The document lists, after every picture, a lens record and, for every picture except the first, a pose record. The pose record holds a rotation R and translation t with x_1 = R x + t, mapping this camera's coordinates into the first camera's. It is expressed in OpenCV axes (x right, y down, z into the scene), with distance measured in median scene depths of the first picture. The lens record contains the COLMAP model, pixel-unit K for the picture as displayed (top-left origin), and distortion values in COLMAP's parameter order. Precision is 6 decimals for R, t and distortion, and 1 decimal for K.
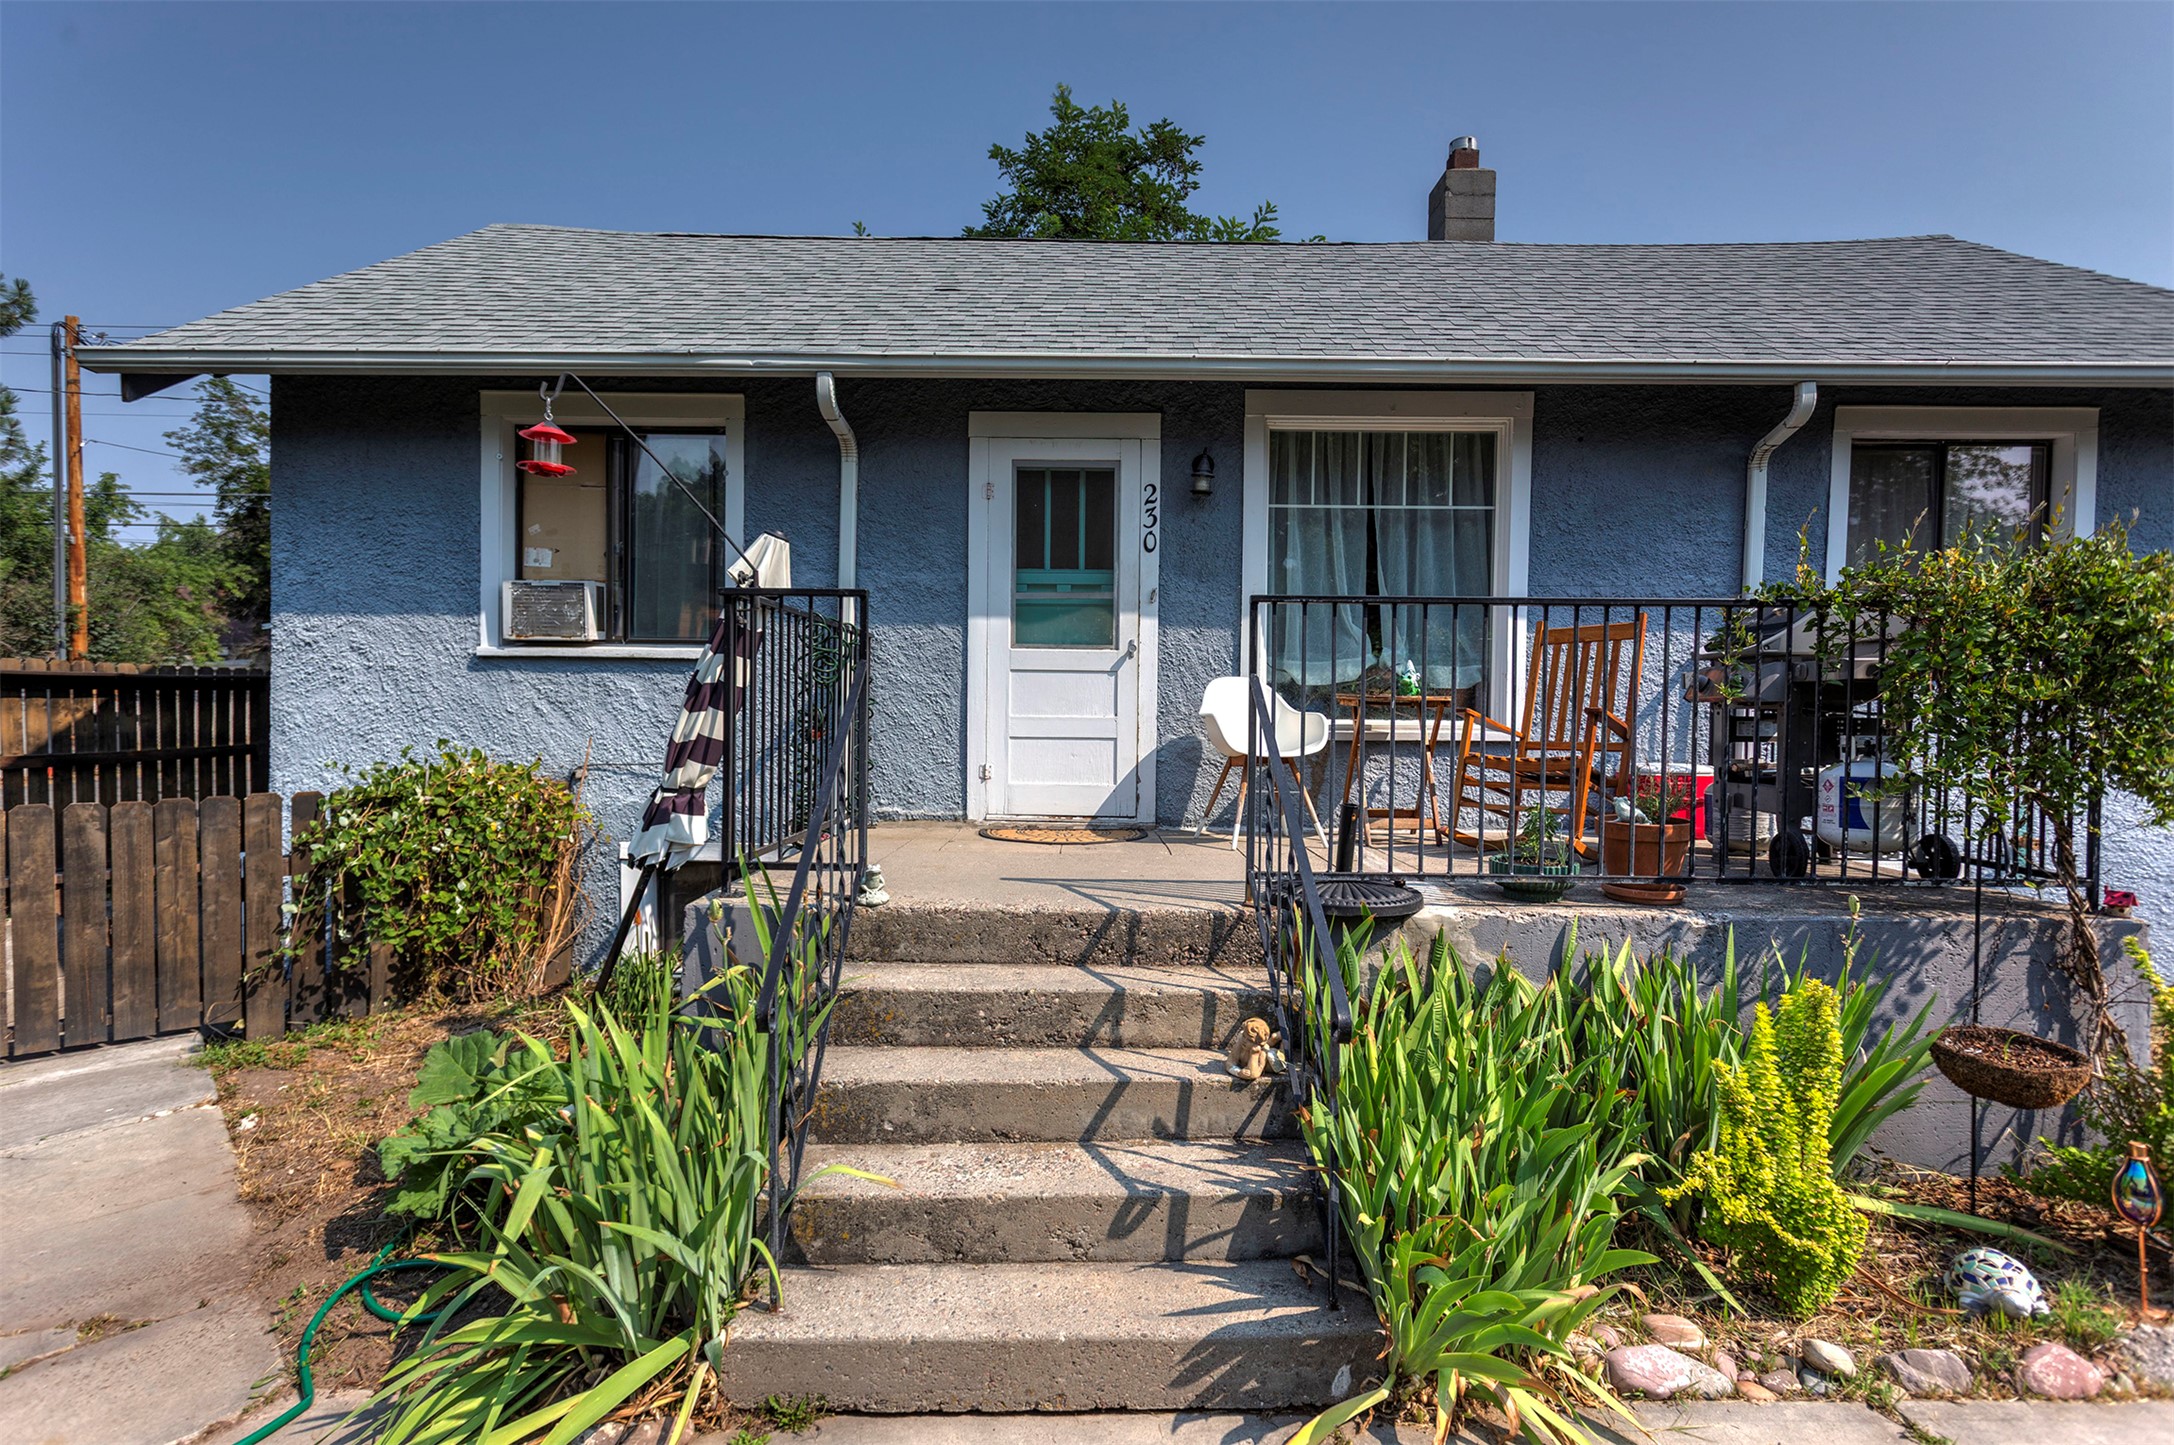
lens RADIAL K [[1025.5, 0, 1099.0], [0, 1025.5, 722.2], [0, 0, 1]] dist [-0.000156, 0.000030]
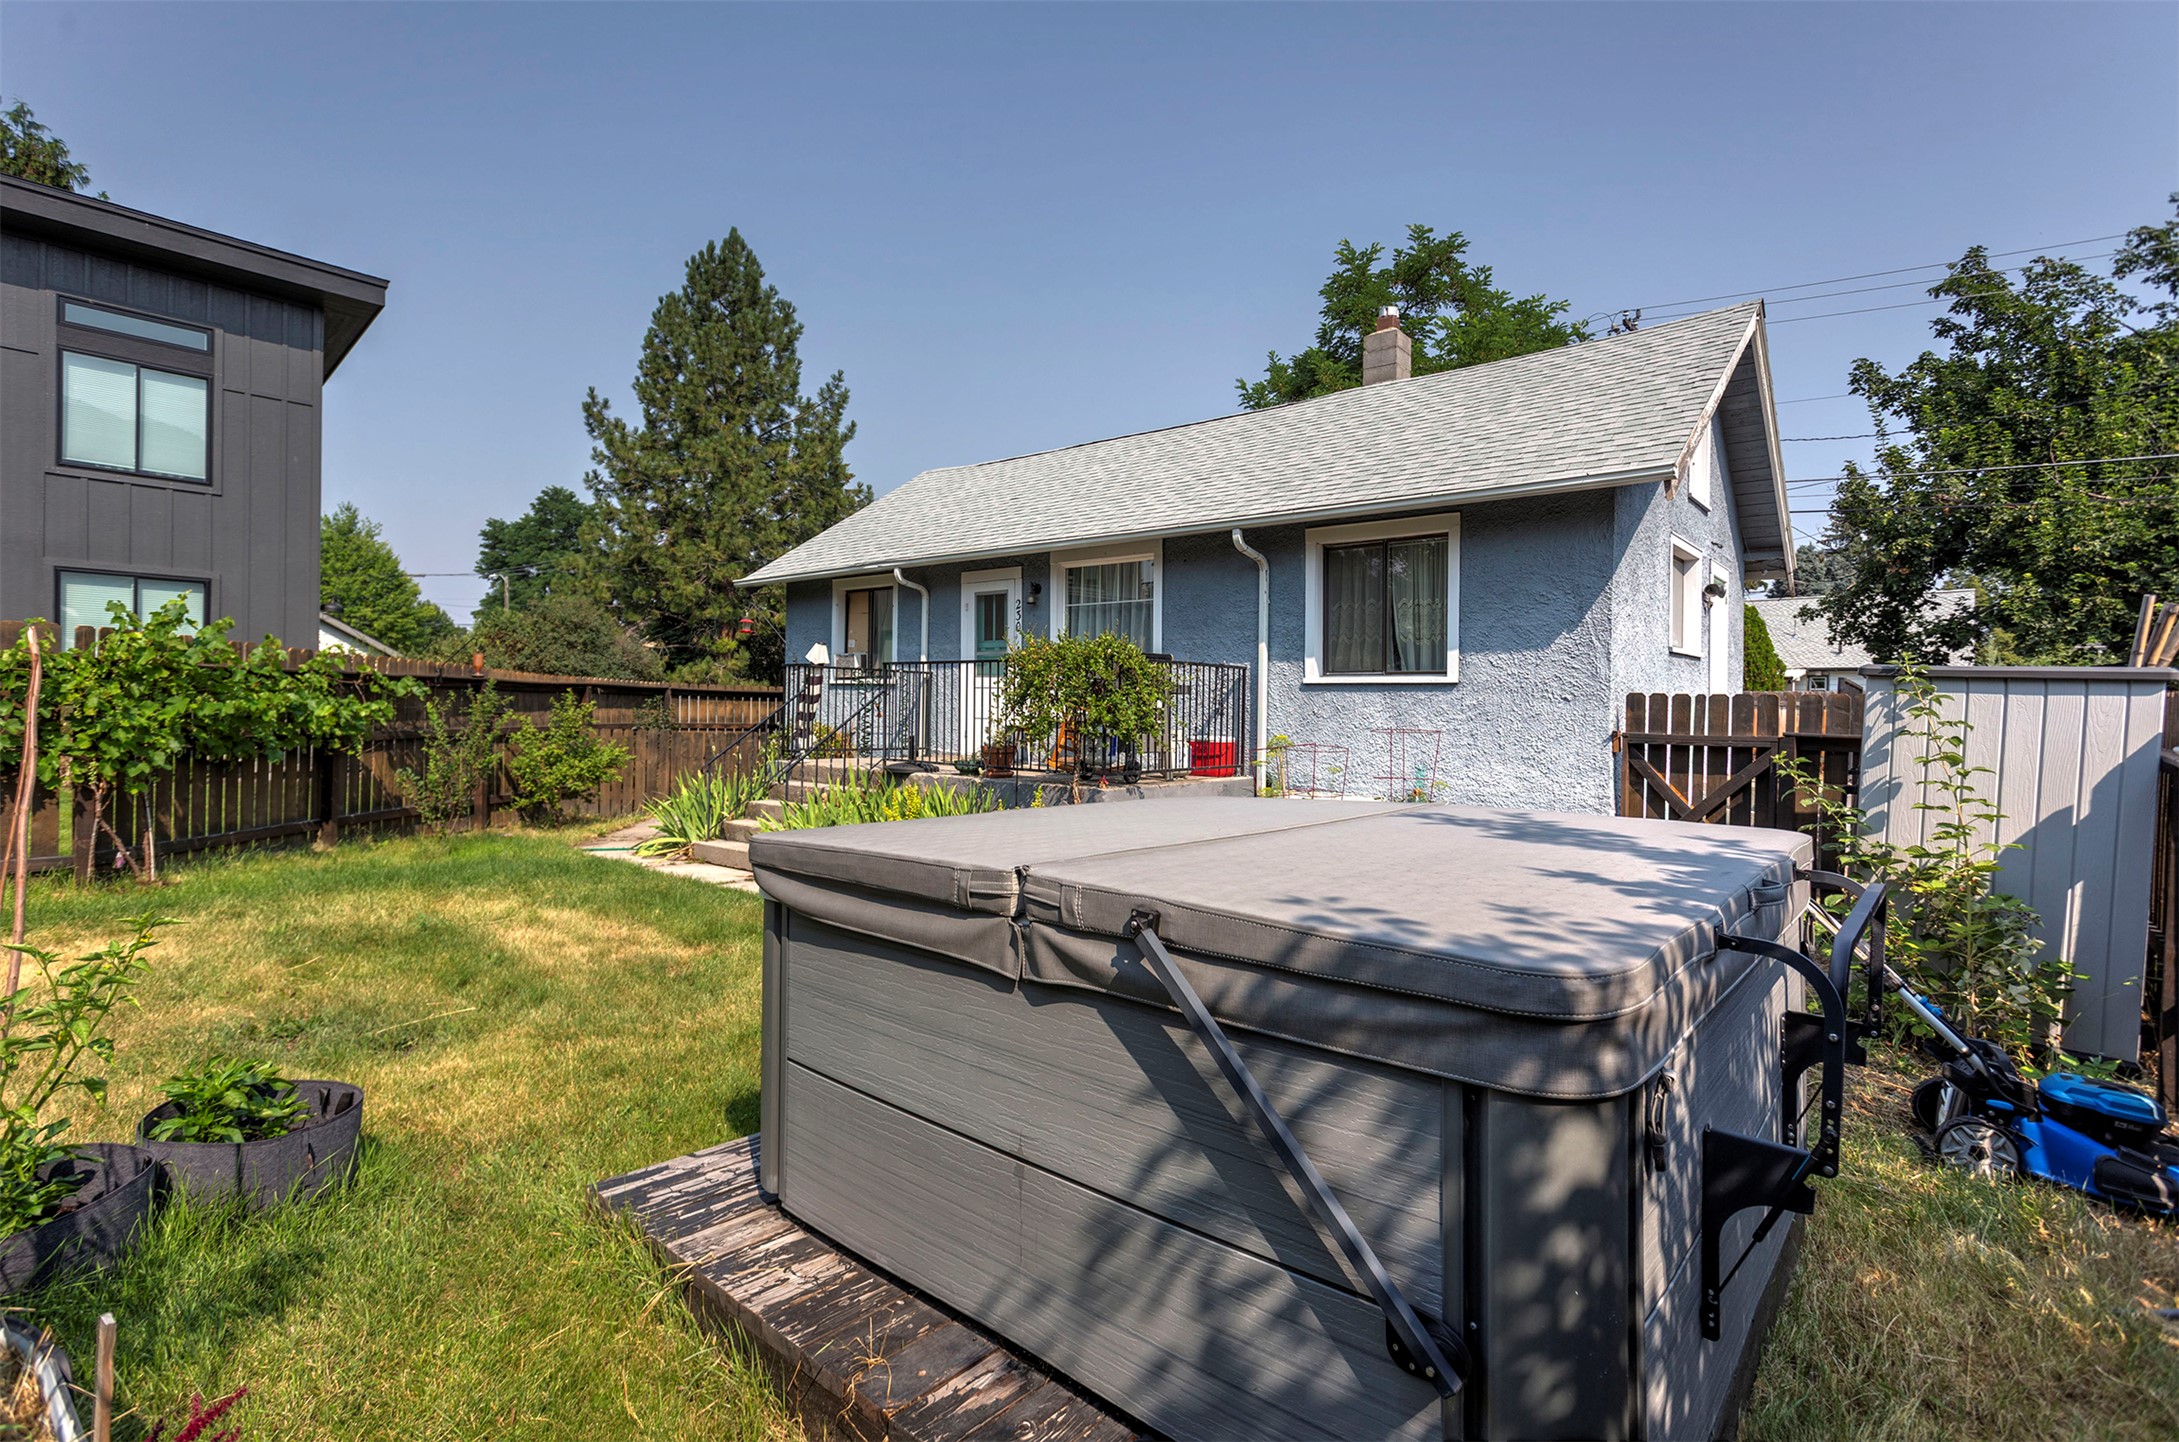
lens RADIAL K [[1032.9, 0, 1097.4], [0, 1032.9, 715.2], [0, 0, 1]] dist [0.005148, 0.000059]
pose [[0.760353, 0.008348, -0.649456, 1.561280], [-0.021517, 0.999692, -0.012341, 0.029800], [0.649153, 0.023357, 0.760299, -0.512416]]
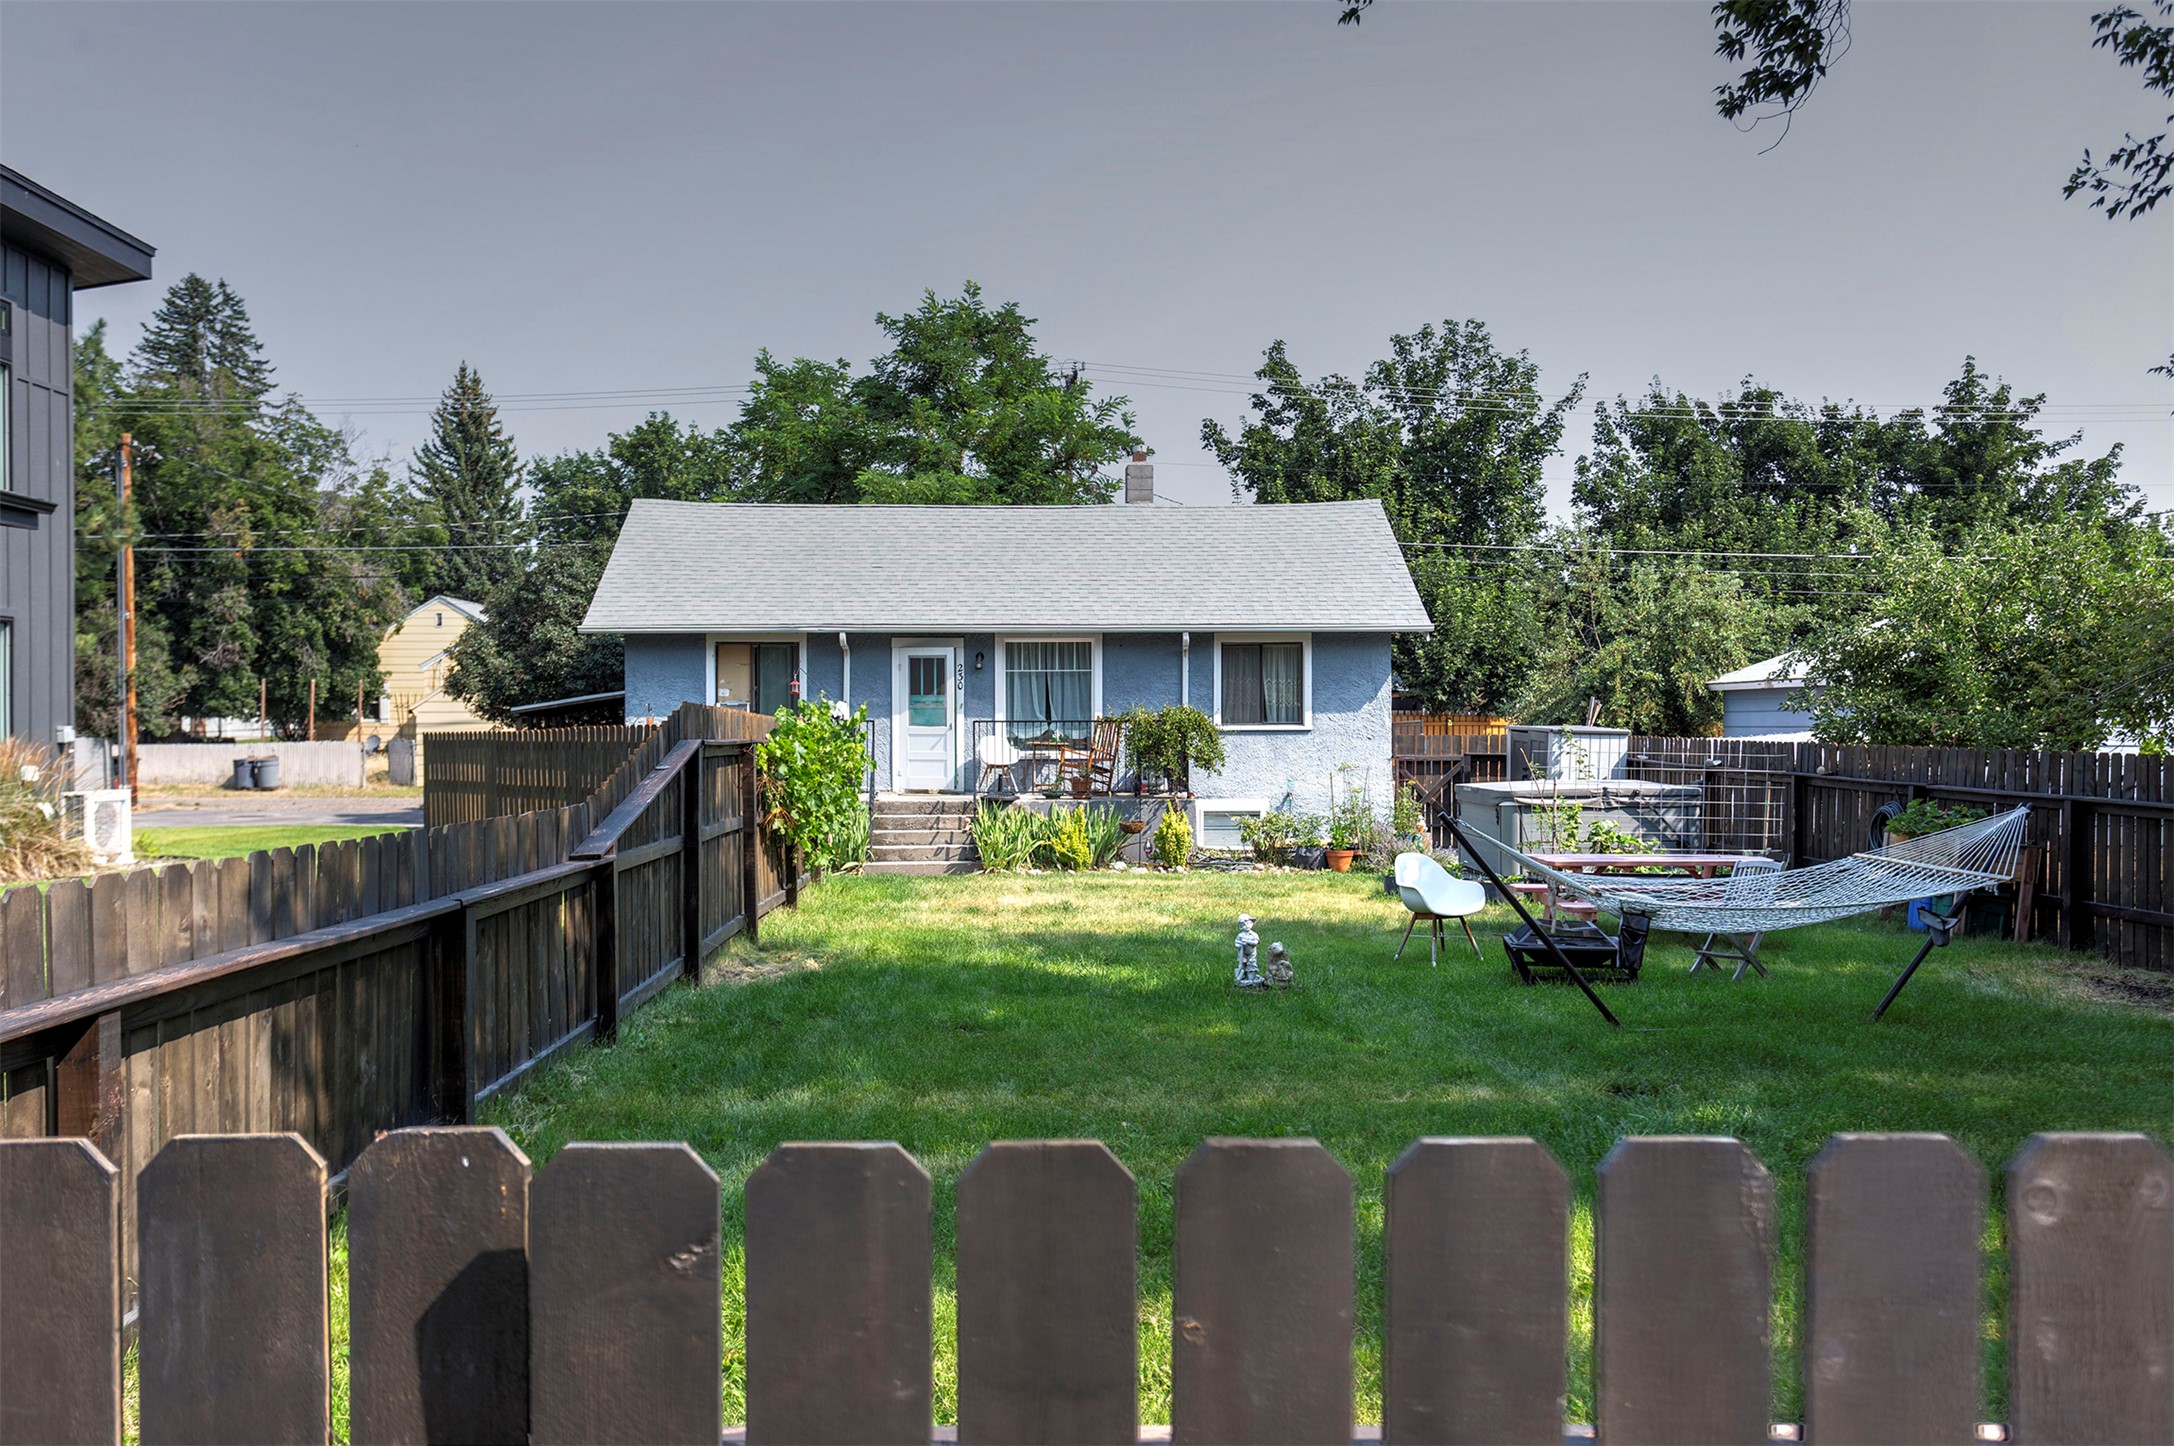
lens RADIAL K [[1710.4, 0, 1084.9], [0, 1710.4, 733.7], [0, 0, 1]] dist [0.028601, -0.023700]
pose [[0.999287, -0.013073, 0.035407, 0.213448], [0.013444, 0.999857, -0.010253, -0.001058], [-0.035268, 0.010722, 0.999320, -3.444313]]
